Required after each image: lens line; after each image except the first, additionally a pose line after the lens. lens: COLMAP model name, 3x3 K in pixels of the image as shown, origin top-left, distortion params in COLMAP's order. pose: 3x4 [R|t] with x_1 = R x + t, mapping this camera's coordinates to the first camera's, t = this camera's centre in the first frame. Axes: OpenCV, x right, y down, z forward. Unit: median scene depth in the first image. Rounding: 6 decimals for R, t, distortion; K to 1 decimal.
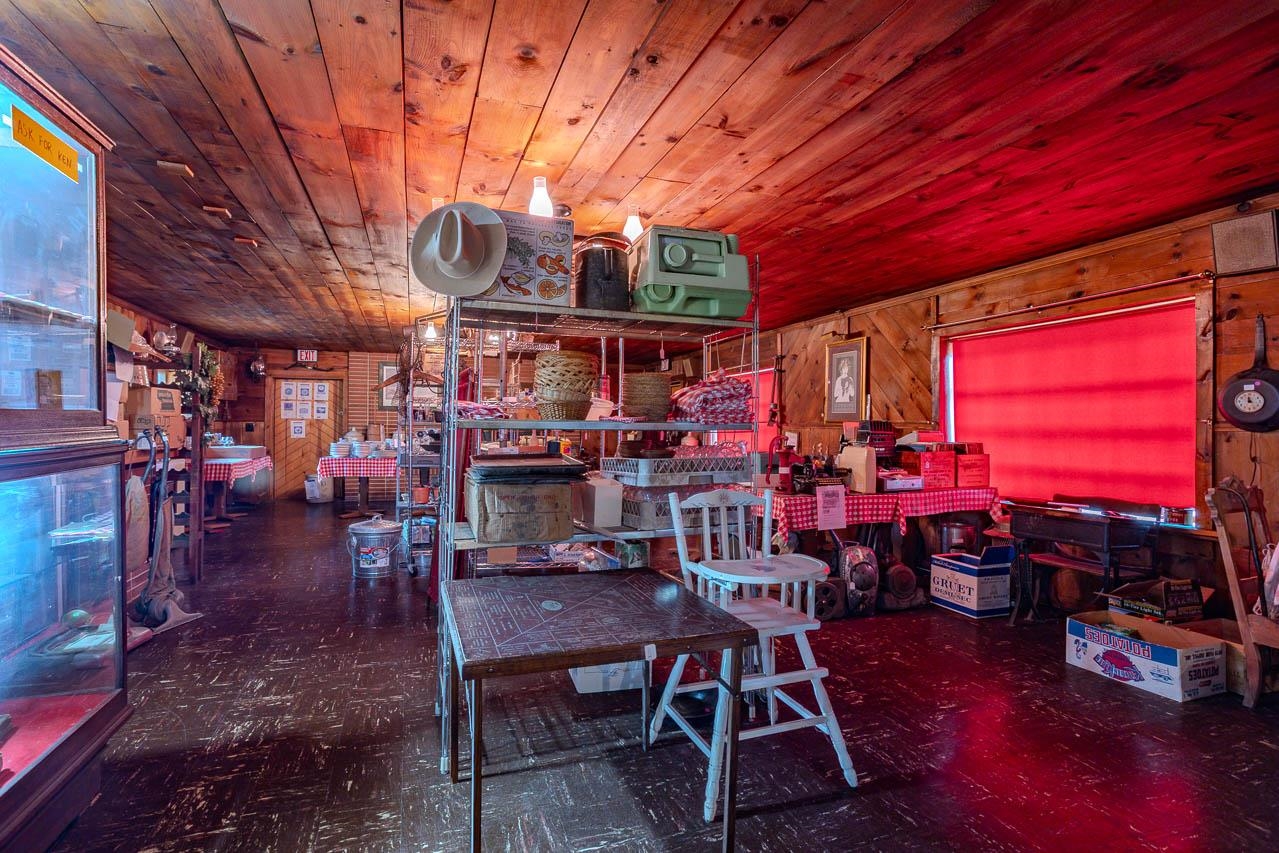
lens RADIAL K [[615.7, 0, 632.5], [0, 615.7, 424.1], [0, 0, 1]] dist [0.001894, 0.000501]
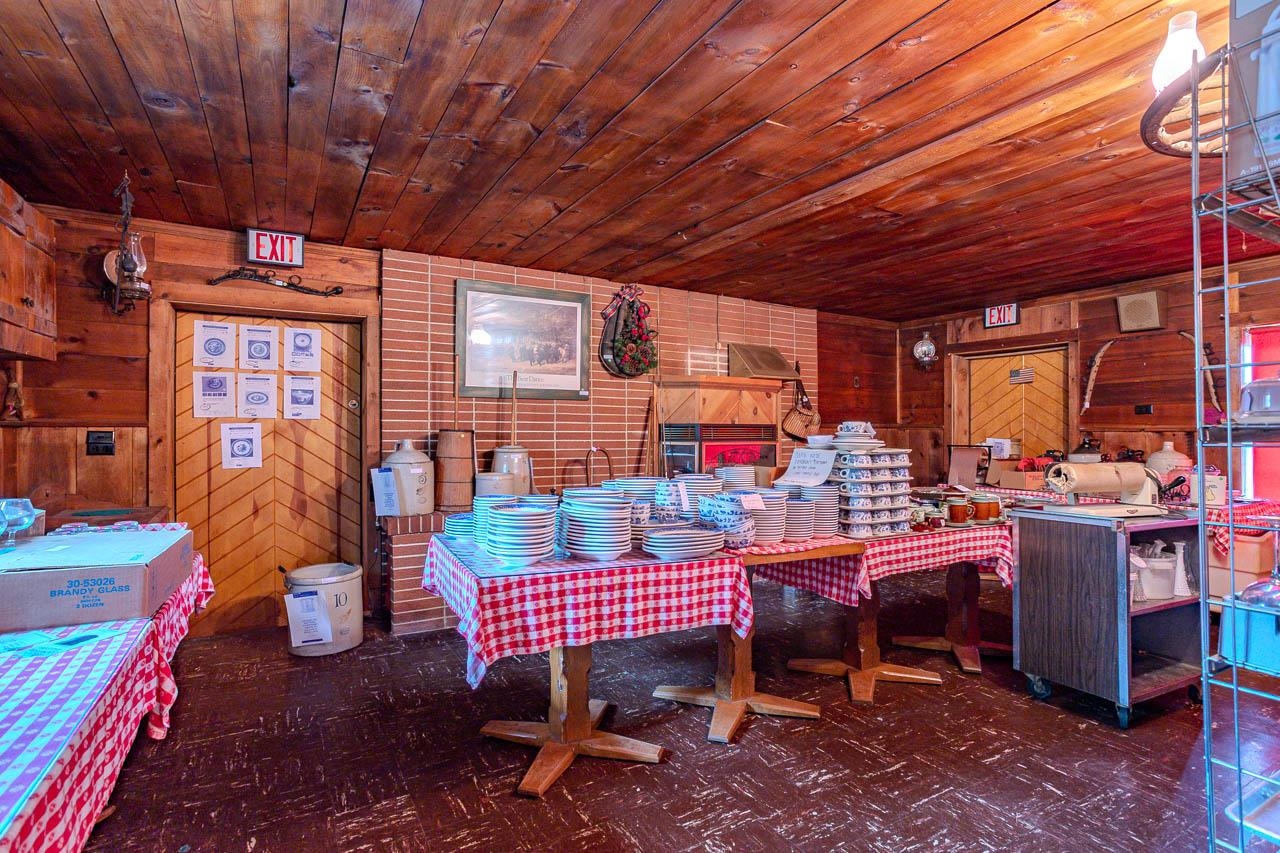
lens RADIAL K [[616.2, 0, 648.4], [0, 616.2, 425.7], [0, 0, 1]] dist [0.001894, 0.000501]
pose [[0.982089, -0.007475, 0.188270, -0.368133], [0.008565, 0.999951, -0.004979, -0.000135], [-0.188223, 0.006503, 0.982105, 0.577596]]
